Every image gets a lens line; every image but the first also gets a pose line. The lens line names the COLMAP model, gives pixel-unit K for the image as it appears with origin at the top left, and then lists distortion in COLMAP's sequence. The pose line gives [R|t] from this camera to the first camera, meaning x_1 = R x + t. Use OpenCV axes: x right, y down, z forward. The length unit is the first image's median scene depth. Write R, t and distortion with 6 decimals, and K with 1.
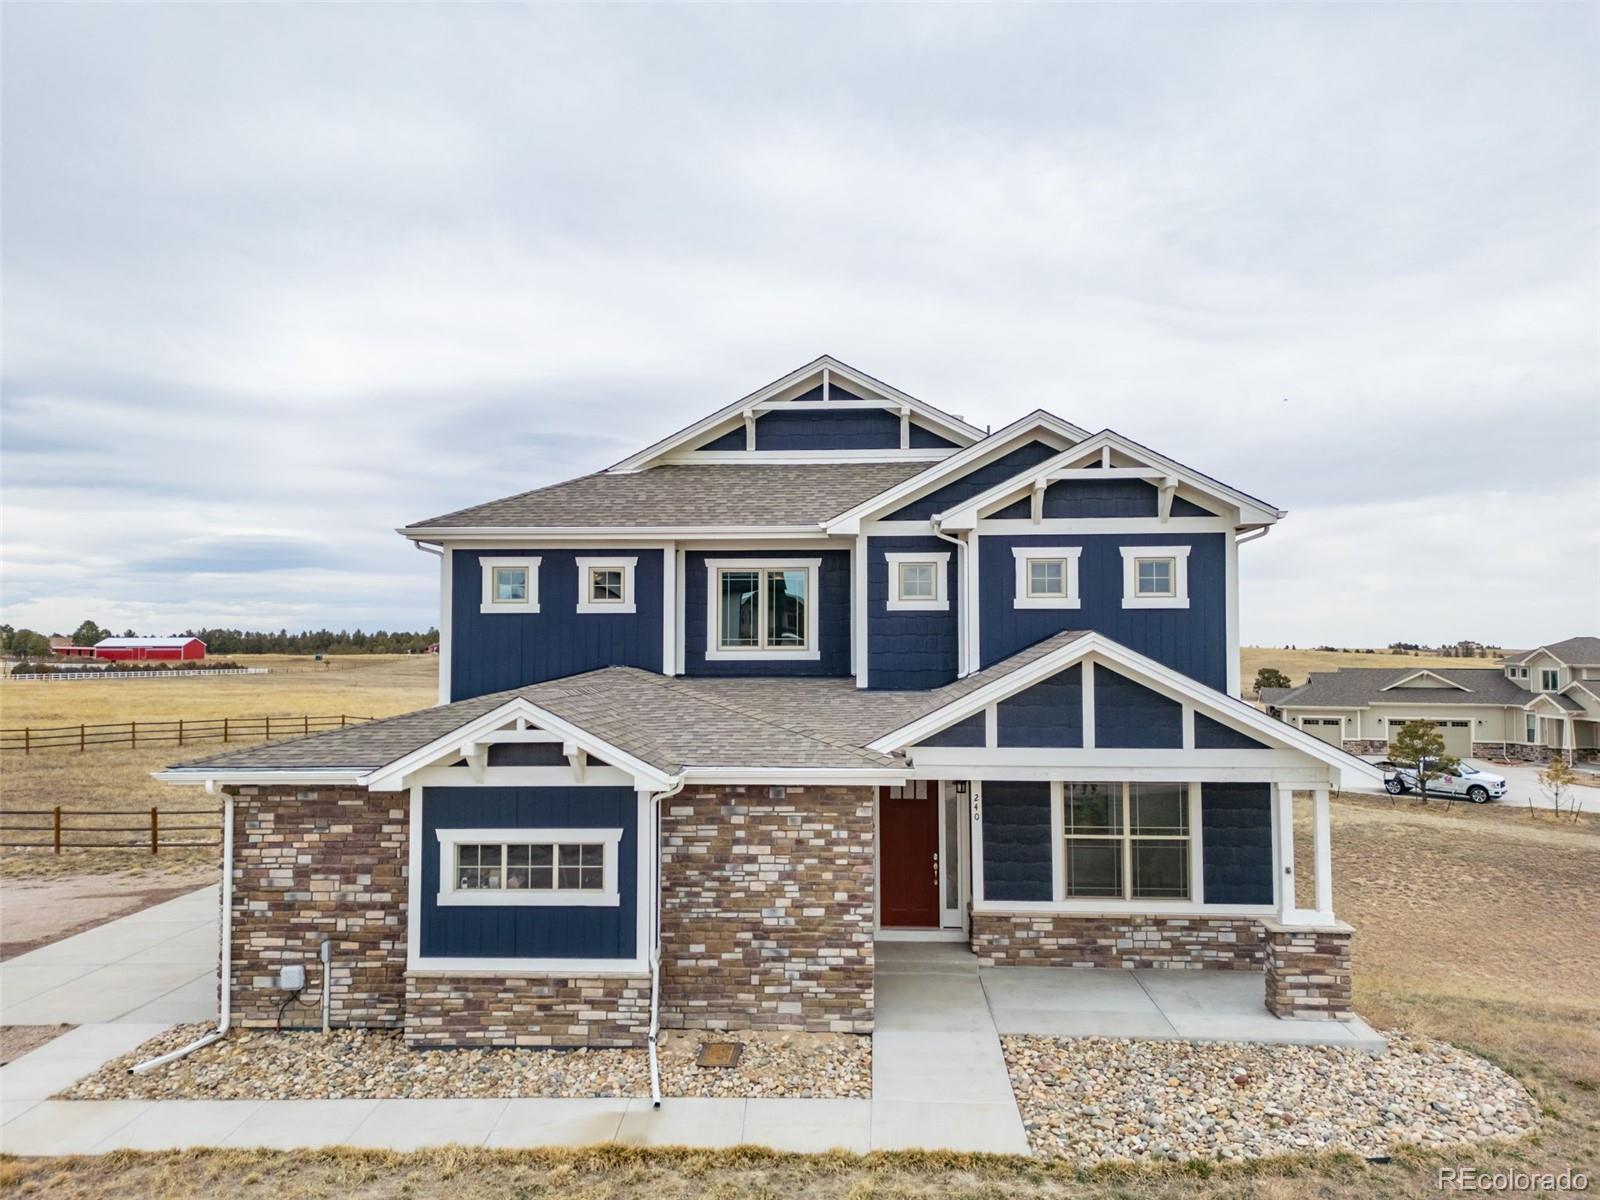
lens RADIAL K [[1148.6, 0, 800.0], [0, 1148.6, 600.0], [0, 0, 1]] dist [0.108163, -0.131711]
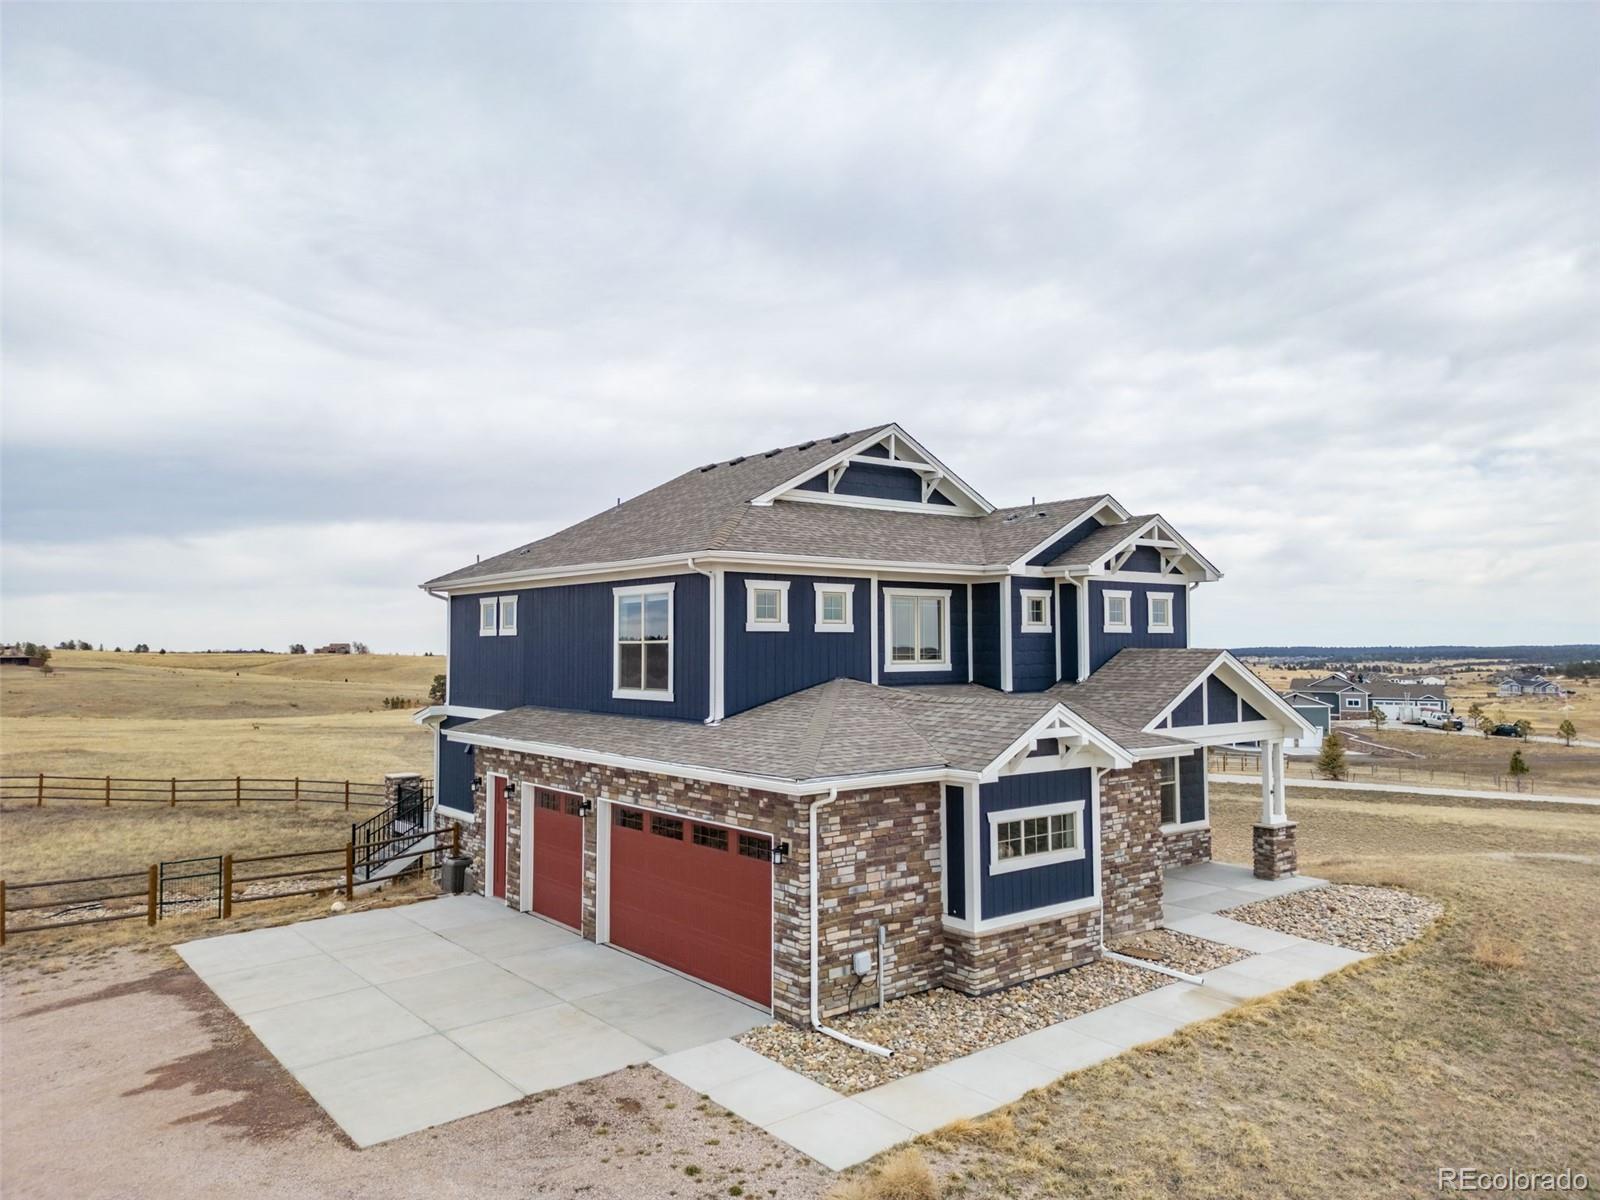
lens RADIAL K [[1148.6, 0, 800.0], [0, 1148.6, 600.0], [0, 0, 1]] dist [0.108163, -0.131711]
pose [[0.733762, 0.026767, 0.678879, -1.224598], [-0.021309, 0.999639, -0.016383, -0.001577], [-0.679073, -0.002445, 0.734067, 0.235138]]
